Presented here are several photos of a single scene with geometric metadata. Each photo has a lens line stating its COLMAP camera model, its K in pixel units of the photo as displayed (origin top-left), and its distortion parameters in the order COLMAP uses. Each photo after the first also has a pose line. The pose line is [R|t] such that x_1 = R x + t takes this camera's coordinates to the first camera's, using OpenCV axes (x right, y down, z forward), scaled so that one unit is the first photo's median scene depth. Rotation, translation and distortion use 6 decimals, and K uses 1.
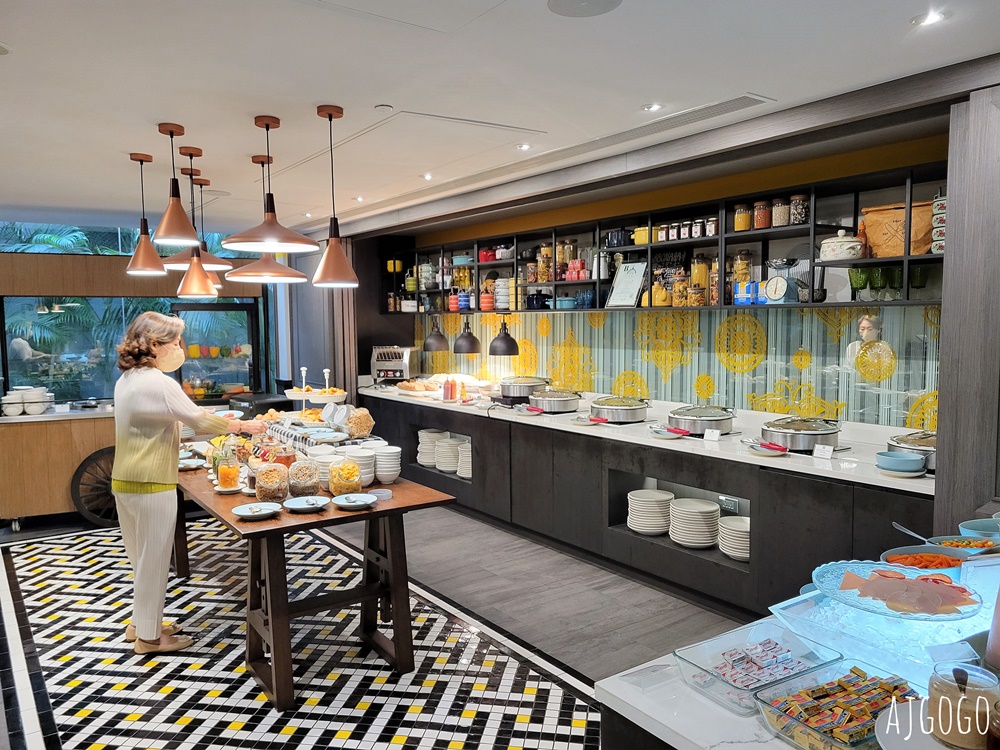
lens RADIAL K [[765.2, 0, 497.4], [0, 765.2, 377.0], [0, 0, 1]] dist [0.010479, 0.006300]
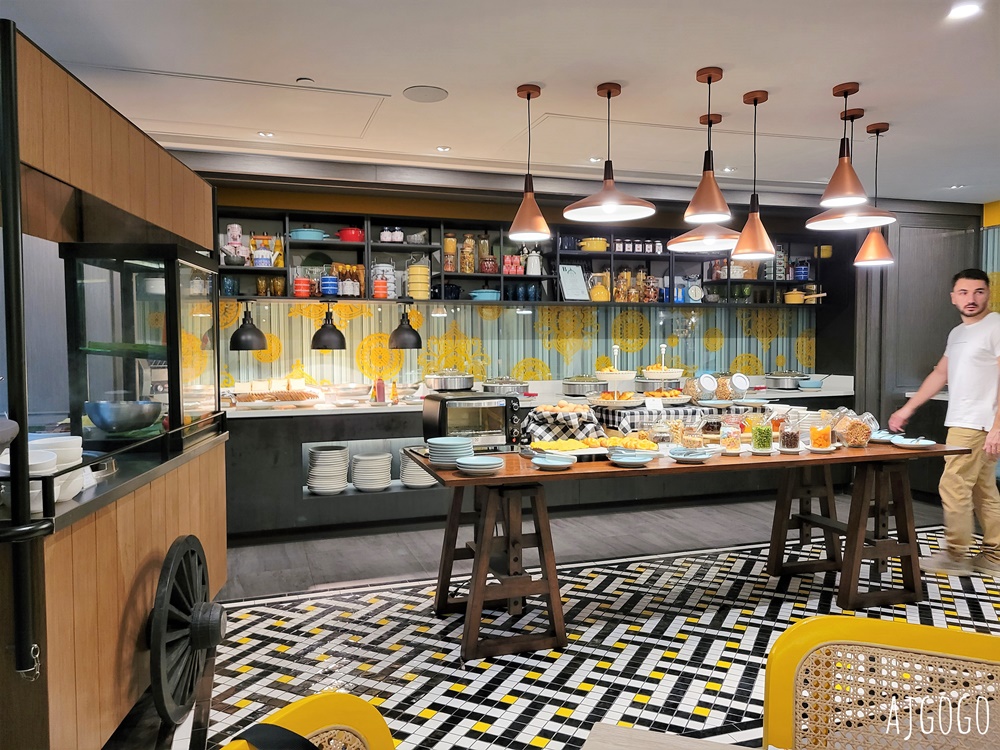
lens RADIAL K [[765.2, 0, 498.6], [0, 765.2, 374.9], [0, 0, 1]] dist [0.010479, 0.006300]
pose [[0.280364, -0.030885, 0.959397, -0.977860], [0.078608, 0.996864, 0.009119, 0.003199], [-0.956670, 0.072859, 0.281913, 0.752590]]
